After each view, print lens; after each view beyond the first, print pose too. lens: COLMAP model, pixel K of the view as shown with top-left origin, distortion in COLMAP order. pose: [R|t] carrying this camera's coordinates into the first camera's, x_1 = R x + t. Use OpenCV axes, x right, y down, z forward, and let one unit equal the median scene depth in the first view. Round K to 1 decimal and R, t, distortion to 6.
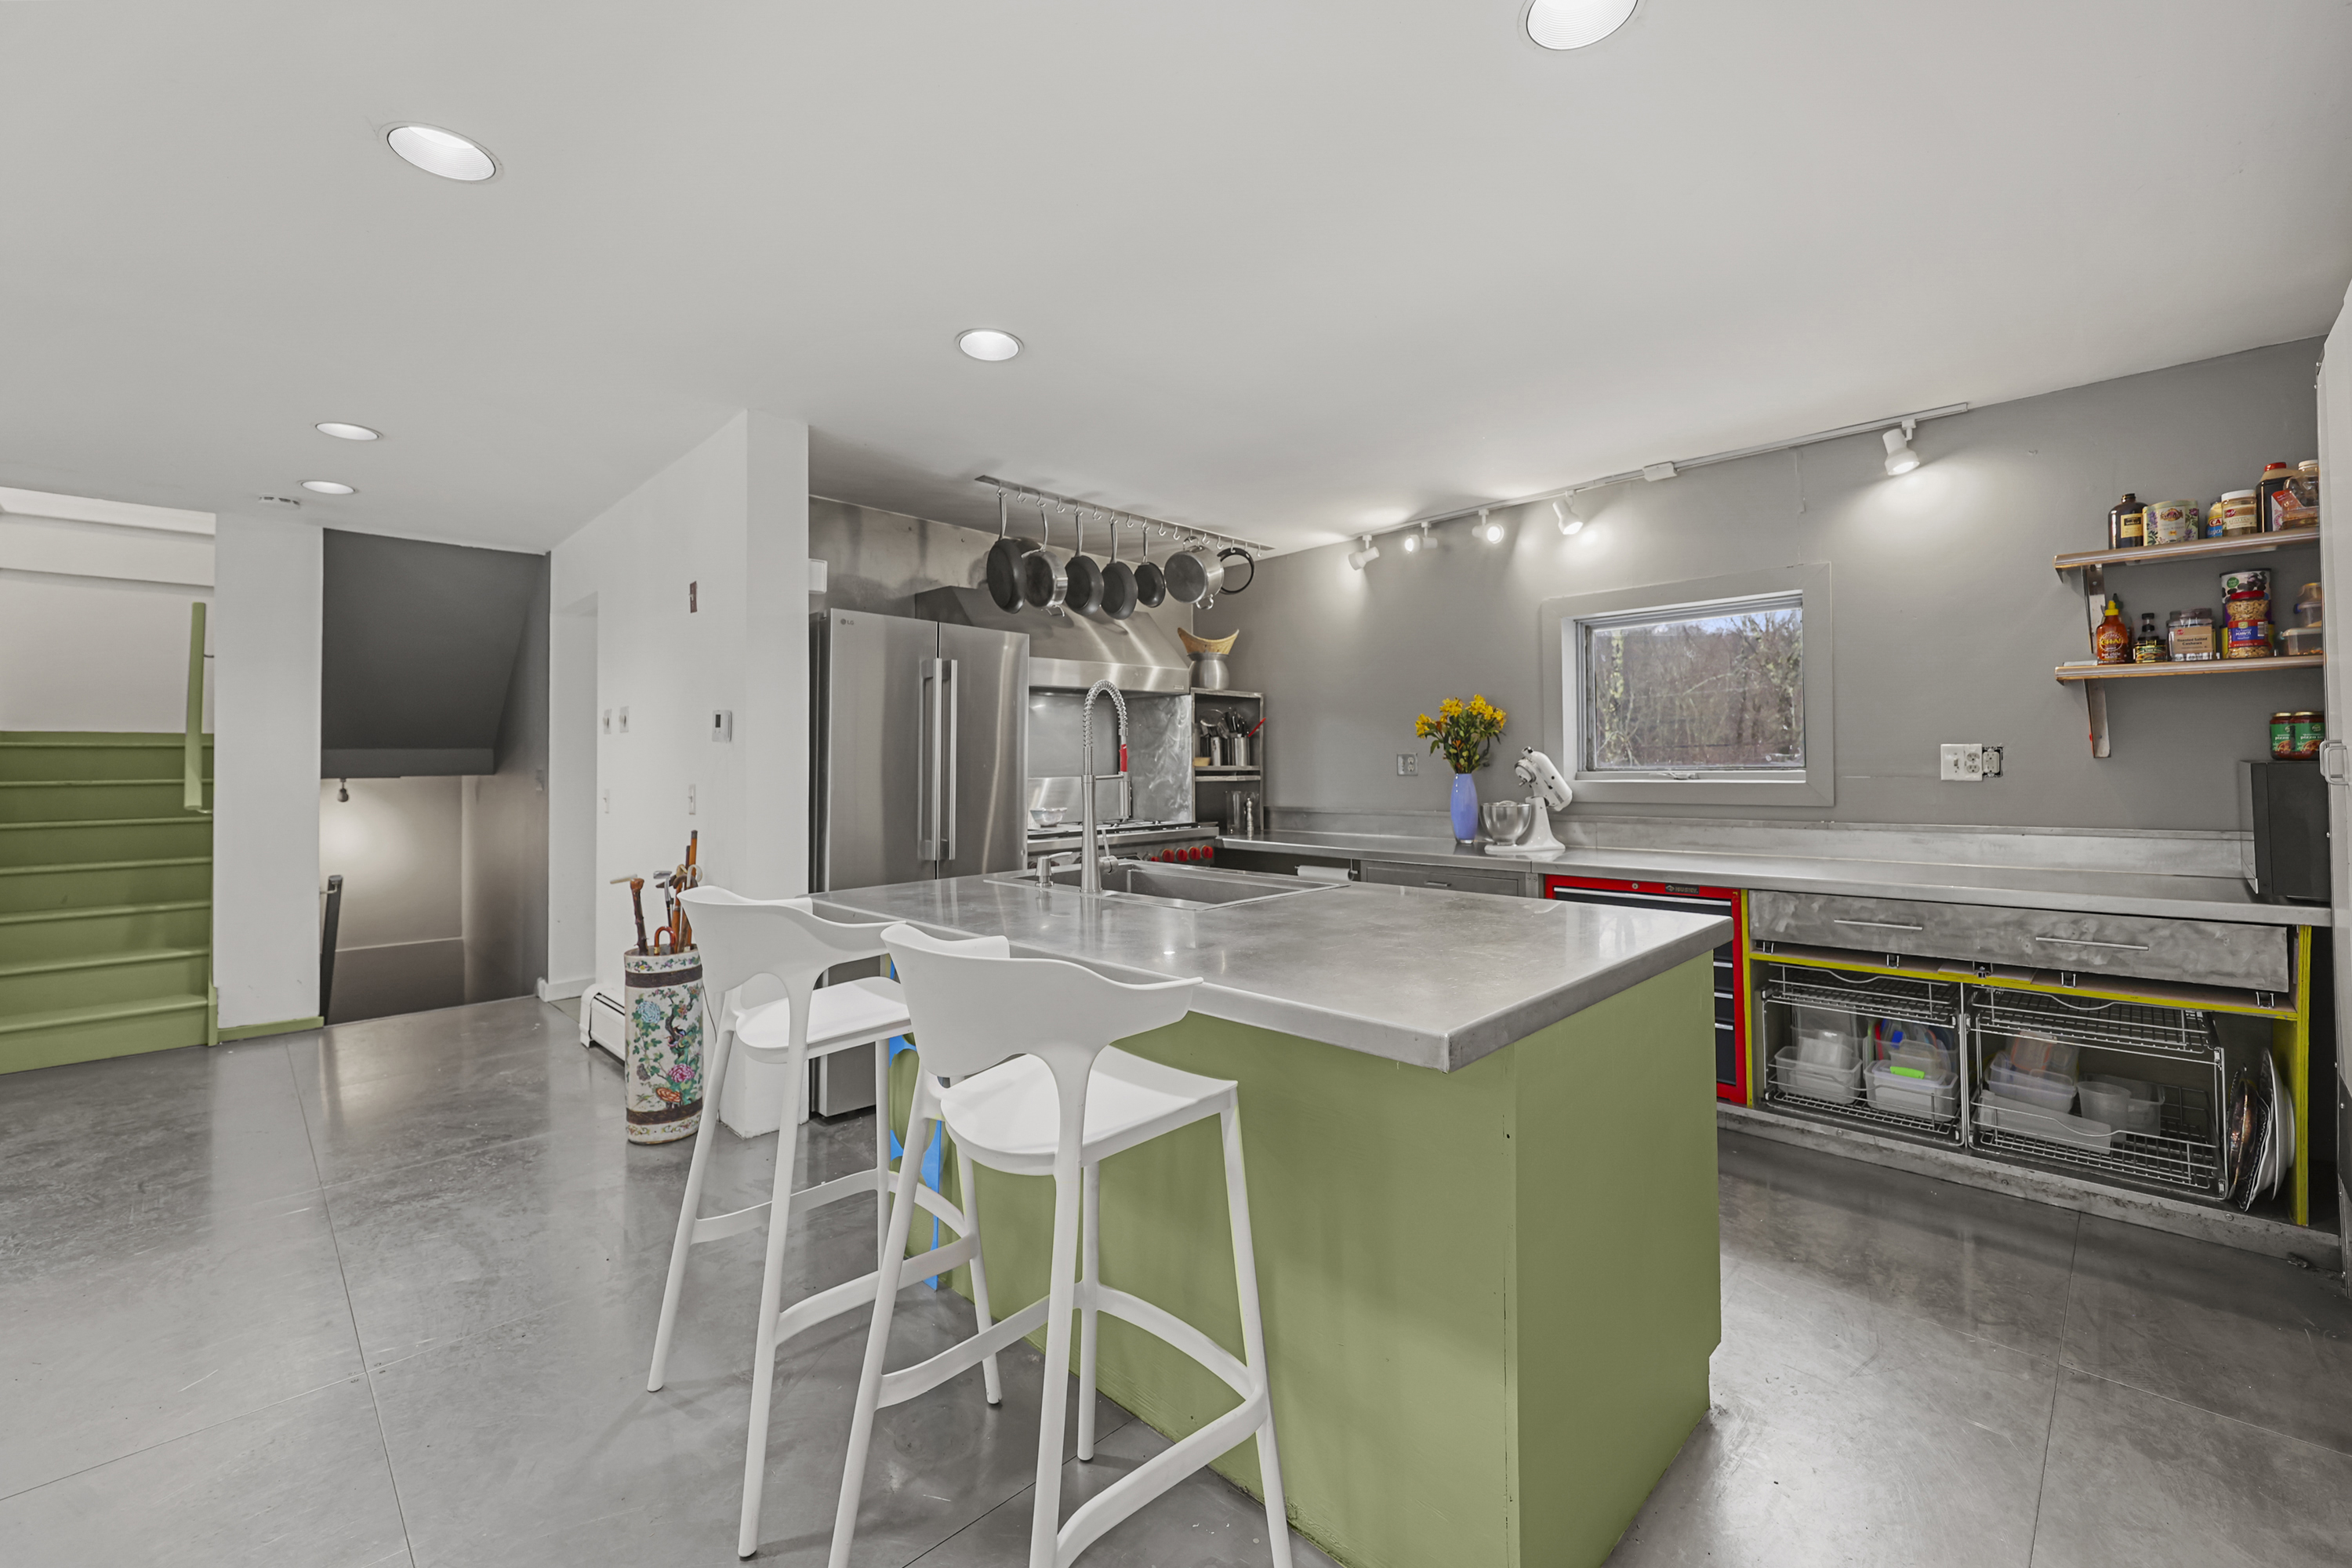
lens RADIAL K [[952.9, 0, 1195.5], [0, 952.9, 751.9], [0, 0, 1]] dist [-0.000935, 0.001178]
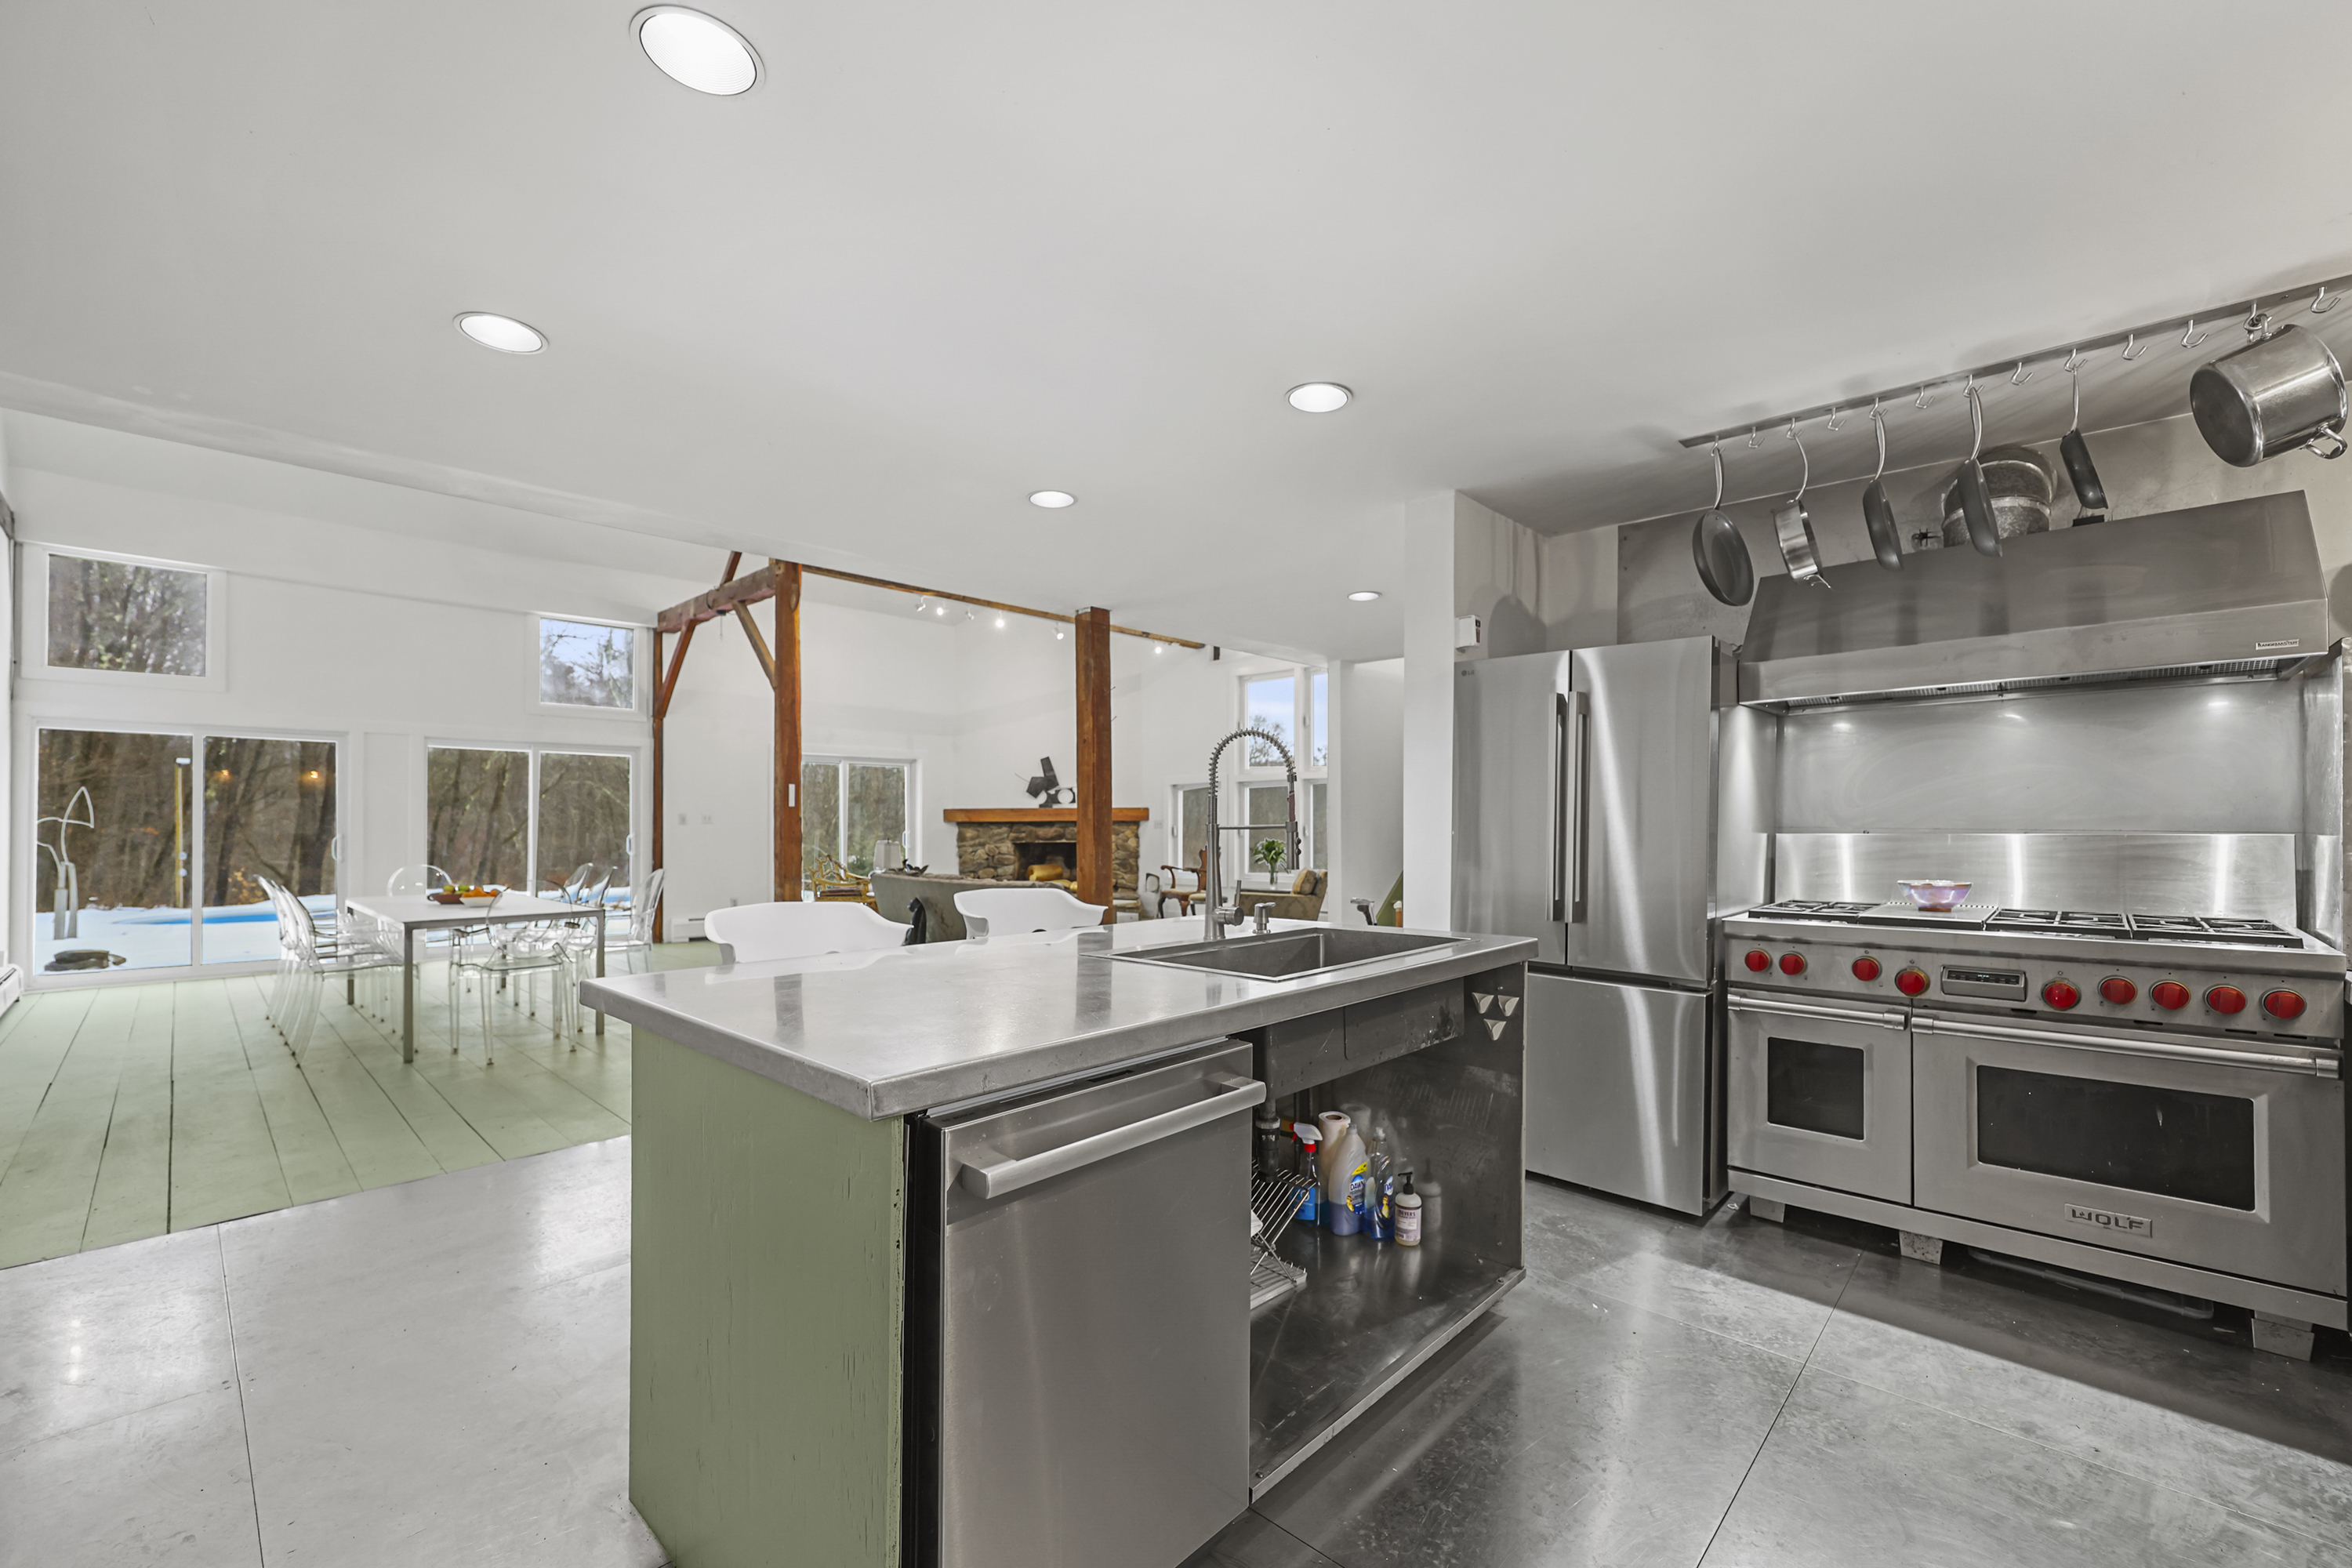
lens RADIAL K [[952.9, 0, 1177.6], [0, 952.9, 820.1], [0, 0, 1]] dist [-0.000935, 0.001178]
pose [[0.017626, 0.004836, -0.999833, 0.521780], [0.016187, 0.999856, 0.005121, 0.008195], [0.999714, -0.016274, 0.017545, 0.542416]]
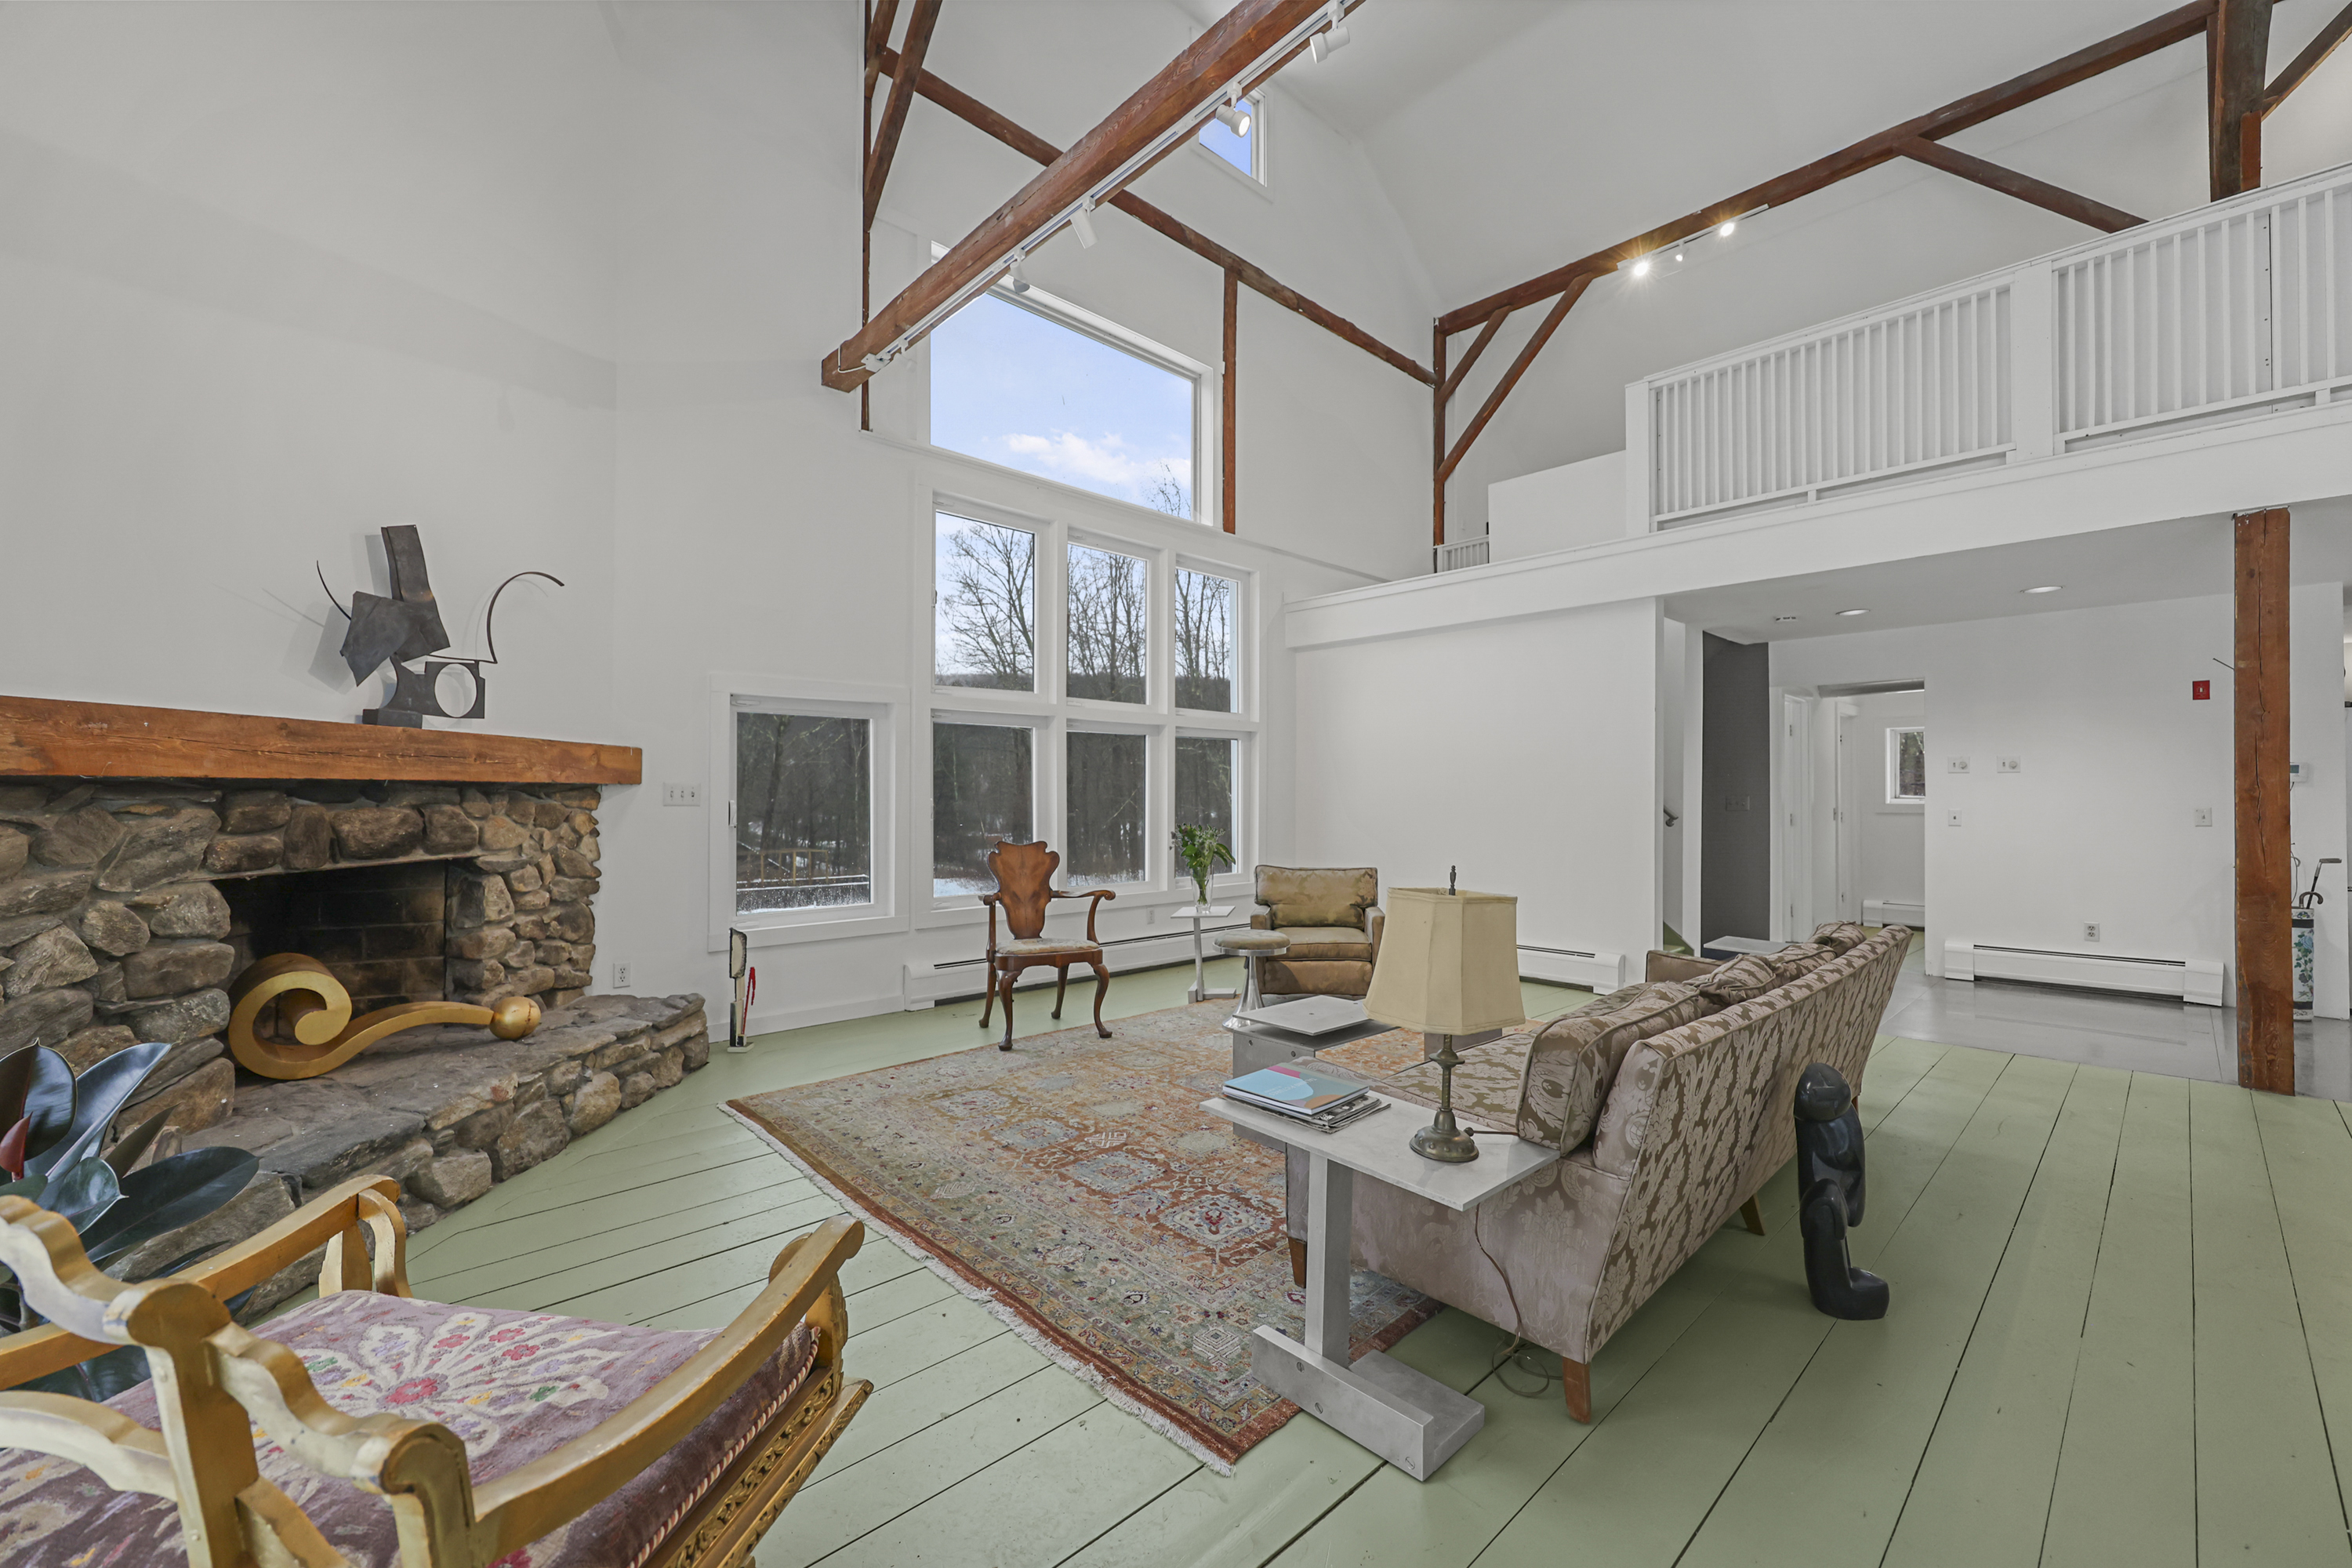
lens RADIAL K [[952.9, 0, 1187.5], [0, 952.9, 777.4], [0, 0, 1]] dist [-0.000935, 0.001178]
pose [[0.999404, 0.013566, -0.031731, -1.887772], [-0.013713, 0.999896, -0.004413, 0.012229], [0.031668, 0.004845, 0.999487, -0.568147]]
